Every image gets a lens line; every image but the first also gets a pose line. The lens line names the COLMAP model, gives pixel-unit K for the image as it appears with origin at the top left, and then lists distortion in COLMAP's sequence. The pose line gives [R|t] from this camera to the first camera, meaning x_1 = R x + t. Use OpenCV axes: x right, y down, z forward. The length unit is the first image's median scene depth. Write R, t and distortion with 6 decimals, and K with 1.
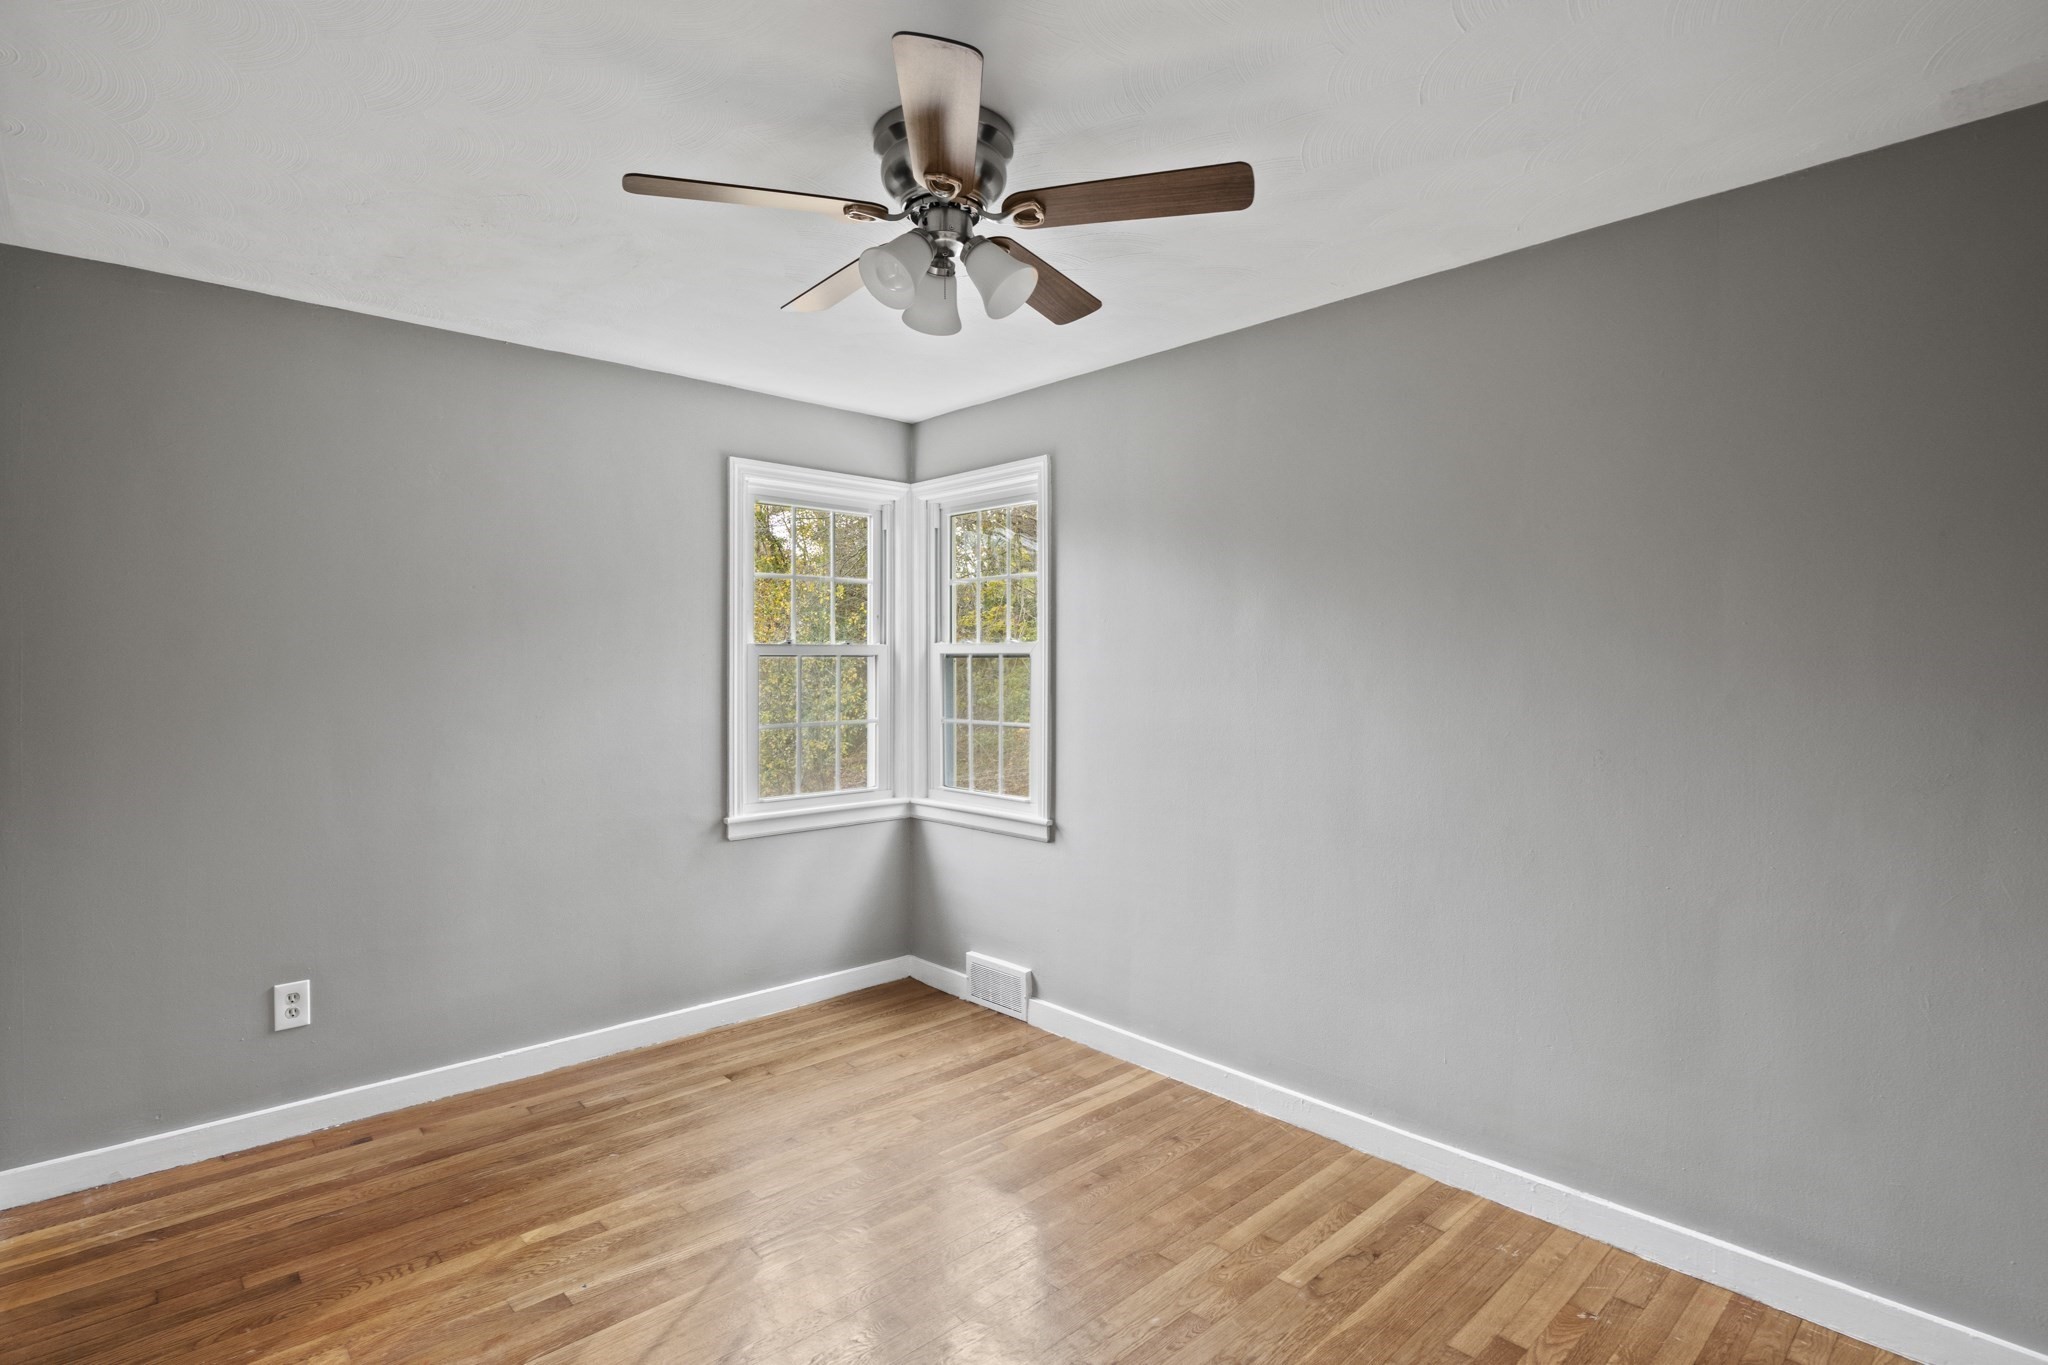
lens RADIAL K [[1002.4, 0, 1021.8], [0, 1002.4, 663.7], [0, 0, 1]] dist [-0.009959, -0.002380]
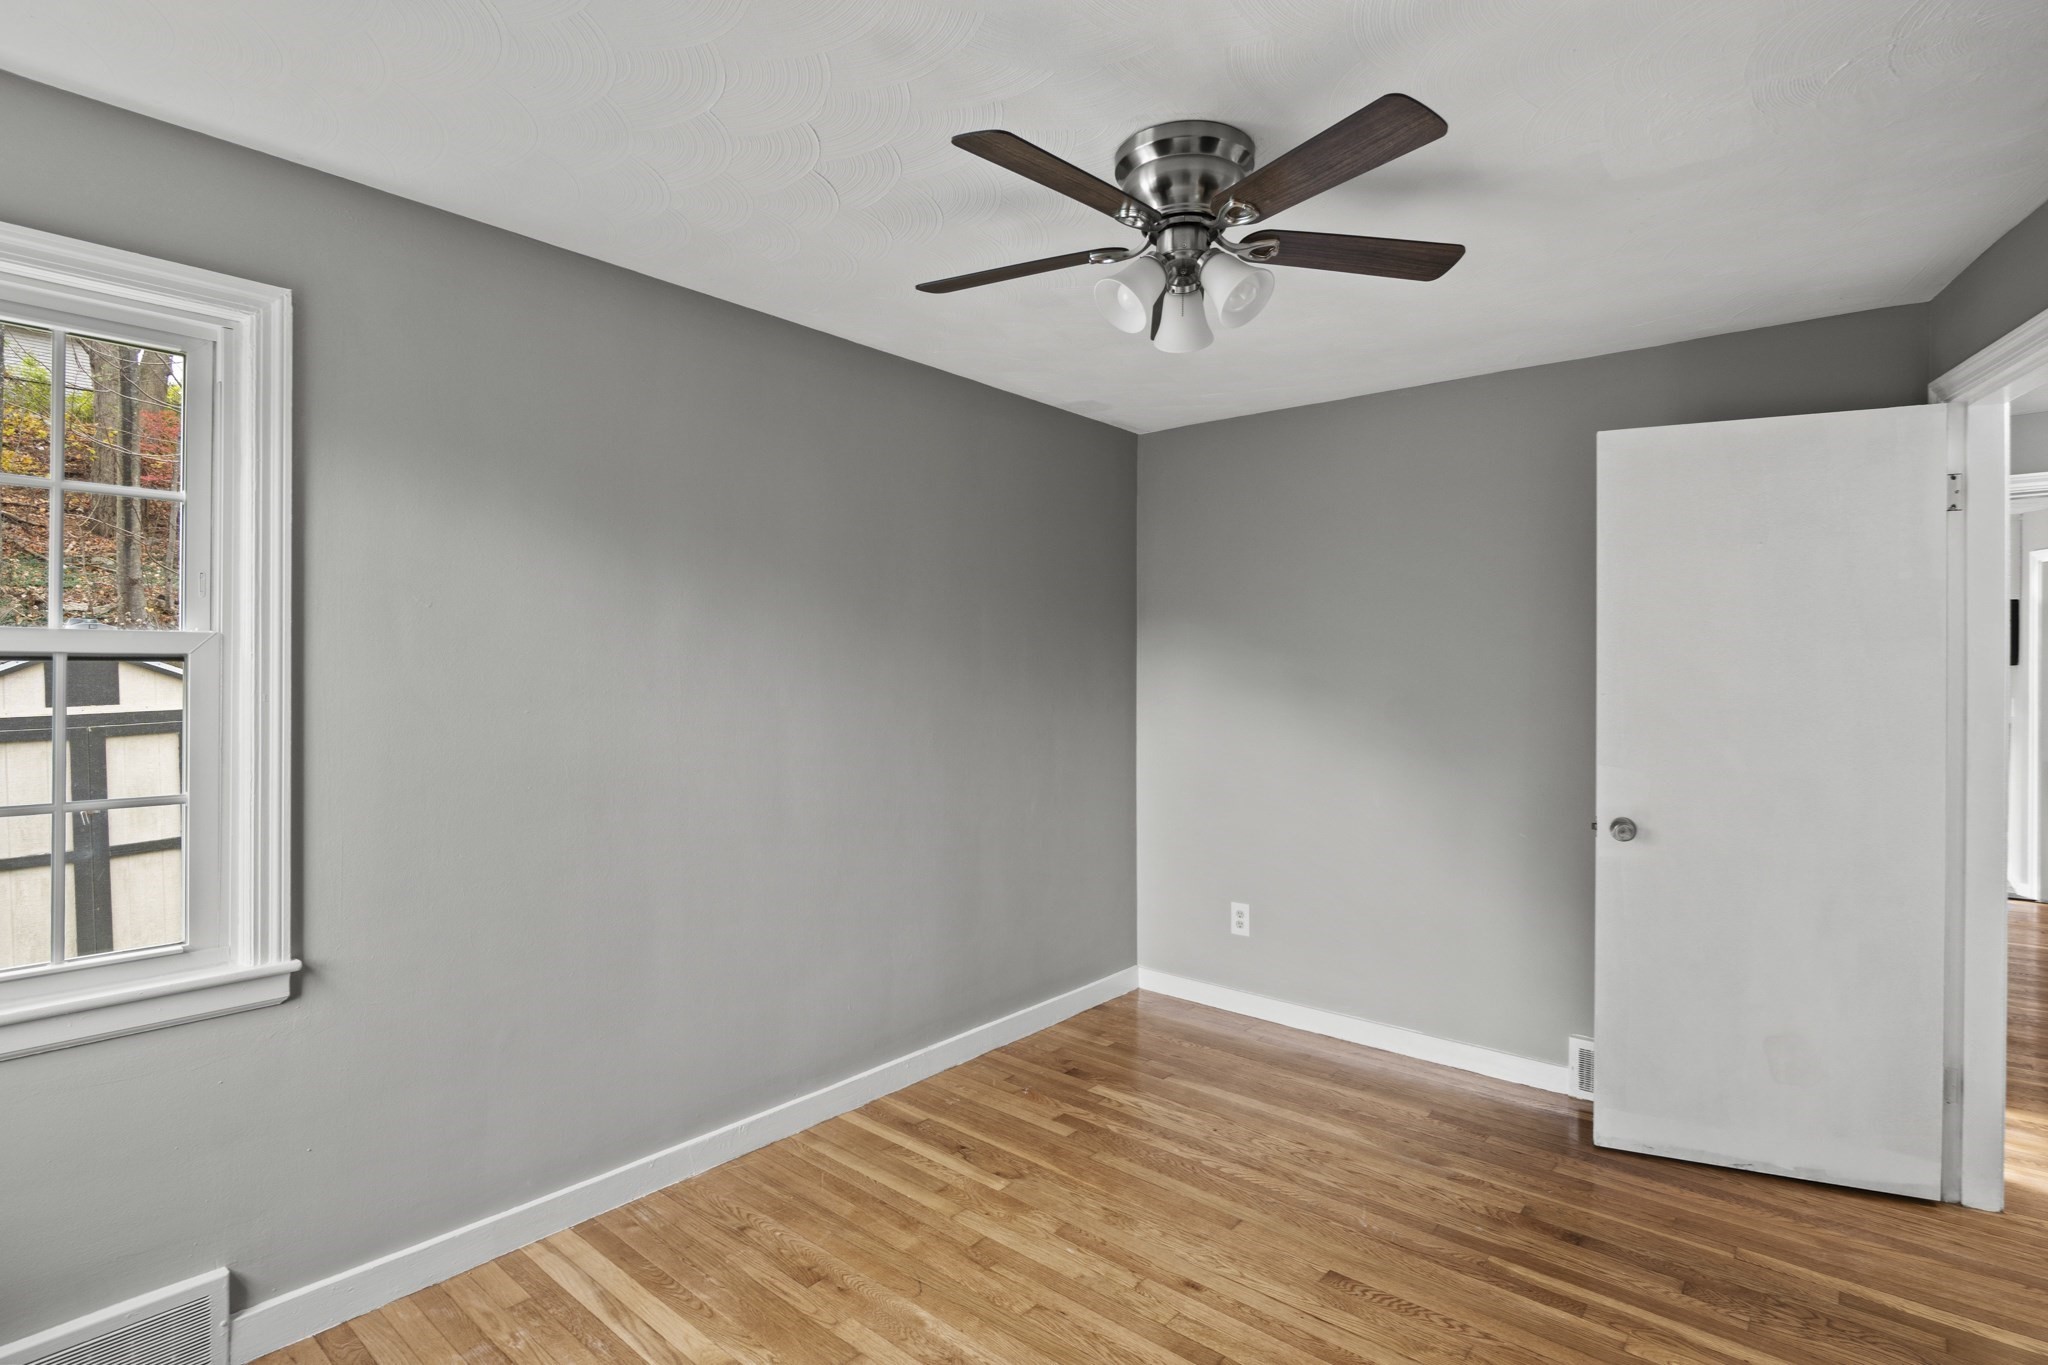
lens RADIAL K [[1002.4, 0, 1011.6], [0, 1002.4, 679.3], [0, 0, 1]] dist [-0.009959, -0.002380]
pose [[-0.108094, -0.007282, 0.994114, -0.780628], [-0.003059, 0.999971, 0.006992, -0.003985], [-0.994136, -0.002285, -0.108113, 0.936166]]
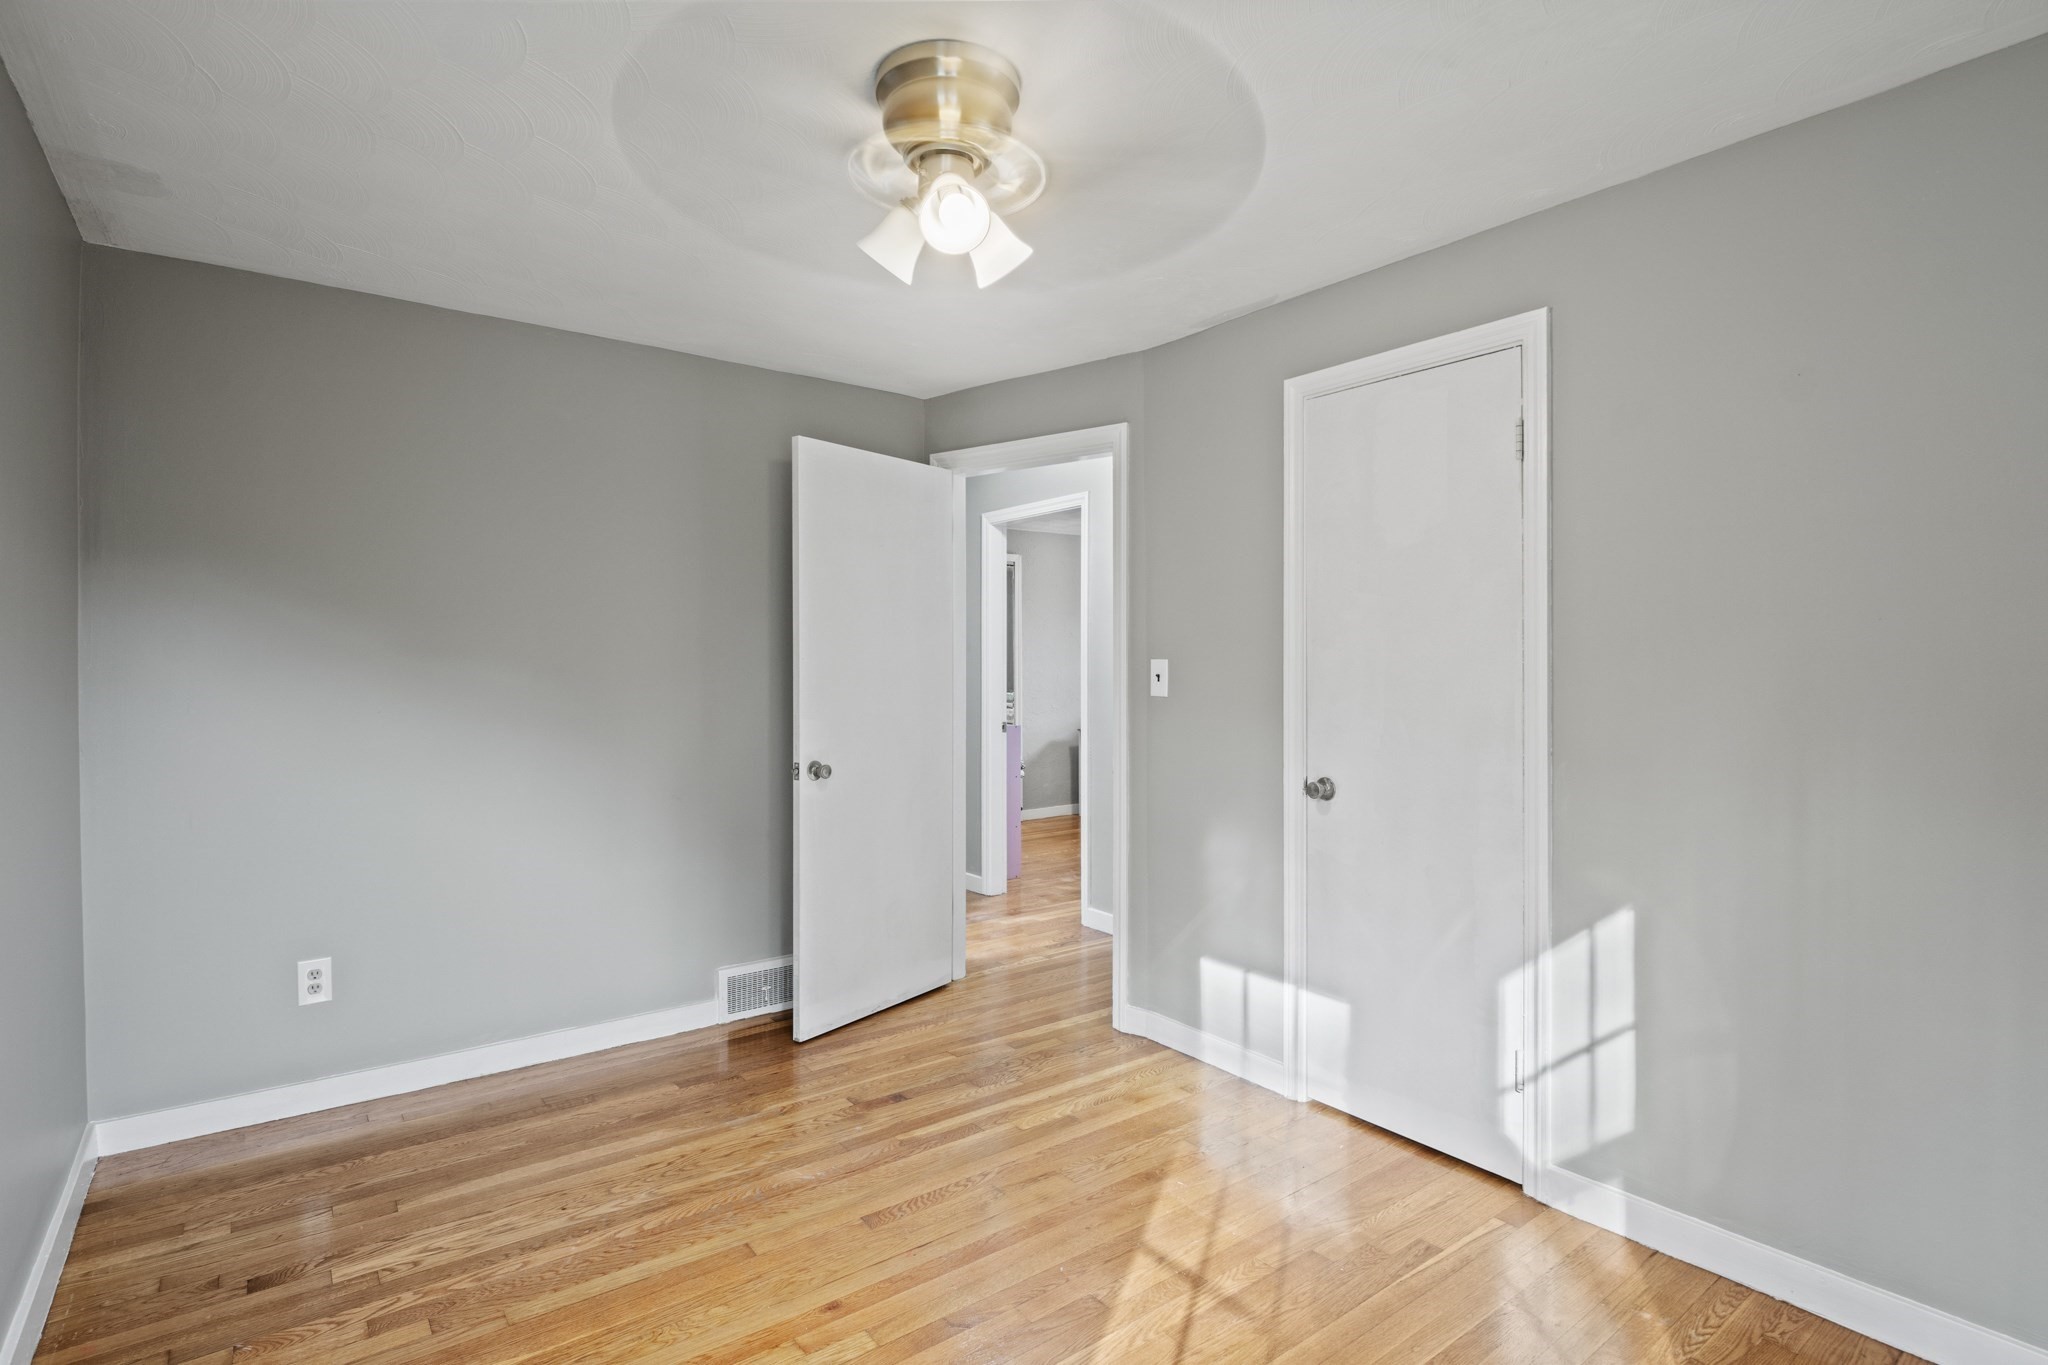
lens RADIAL K [[1002.4, 0, 1033.8], [0, 1002.4, 650.3], [0, 0, 1]] dist [-0.009959, -0.002380]
pose [[-0.994896, 0.001031, 0.100899, -0.193198], [0.000376, 0.999979, -0.006511, 0.017420], [-0.100904, -0.006440, -0.994875, 1.436296]]
